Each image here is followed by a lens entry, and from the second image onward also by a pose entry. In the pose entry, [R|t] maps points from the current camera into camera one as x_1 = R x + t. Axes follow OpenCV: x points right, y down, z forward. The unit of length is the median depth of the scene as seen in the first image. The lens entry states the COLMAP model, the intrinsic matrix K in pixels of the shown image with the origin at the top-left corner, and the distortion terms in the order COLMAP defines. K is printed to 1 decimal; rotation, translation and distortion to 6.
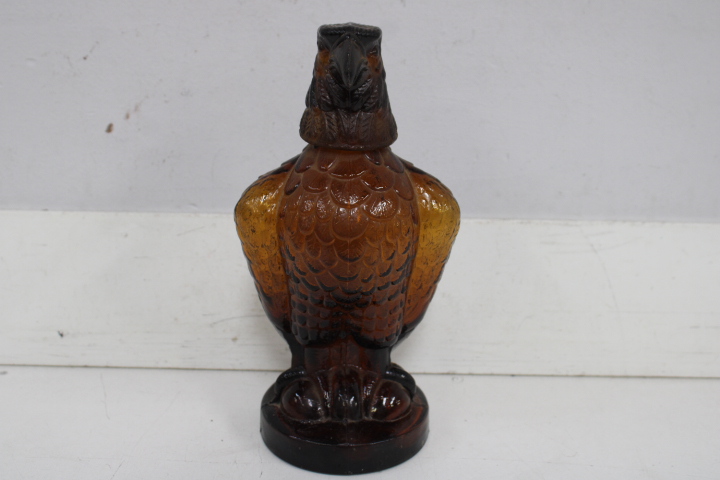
lens RADIAL K [[913.2, 0, 363.4], [0, 913.2, 227.6], [0, 0, 1]] dist [-0.062820, 0.017037]
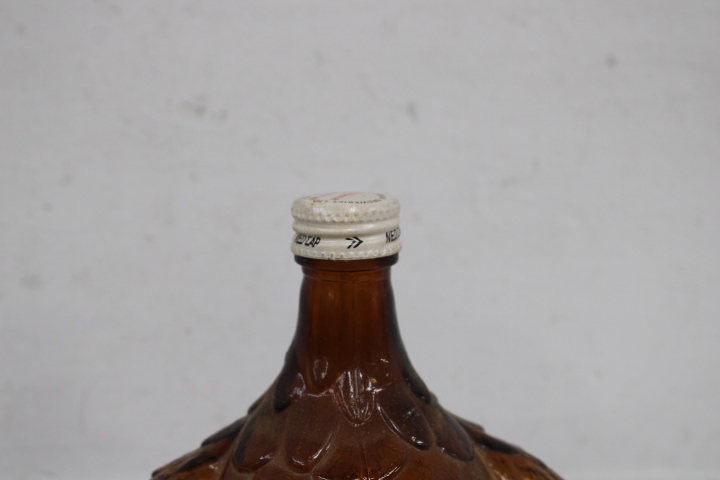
lens RADIAL K [[1004.9, 0, 360.0], [0, 1004.9, 240.0], [0, 0, 1]] dist [-0.108909, 0.003717]
pose [[0.997380, -0.024716, 0.067982, -0.039697], [0.035386, 0.986396, -0.160533, -0.081099], [-0.063089, 0.162518, 0.984687, 0.454629]]
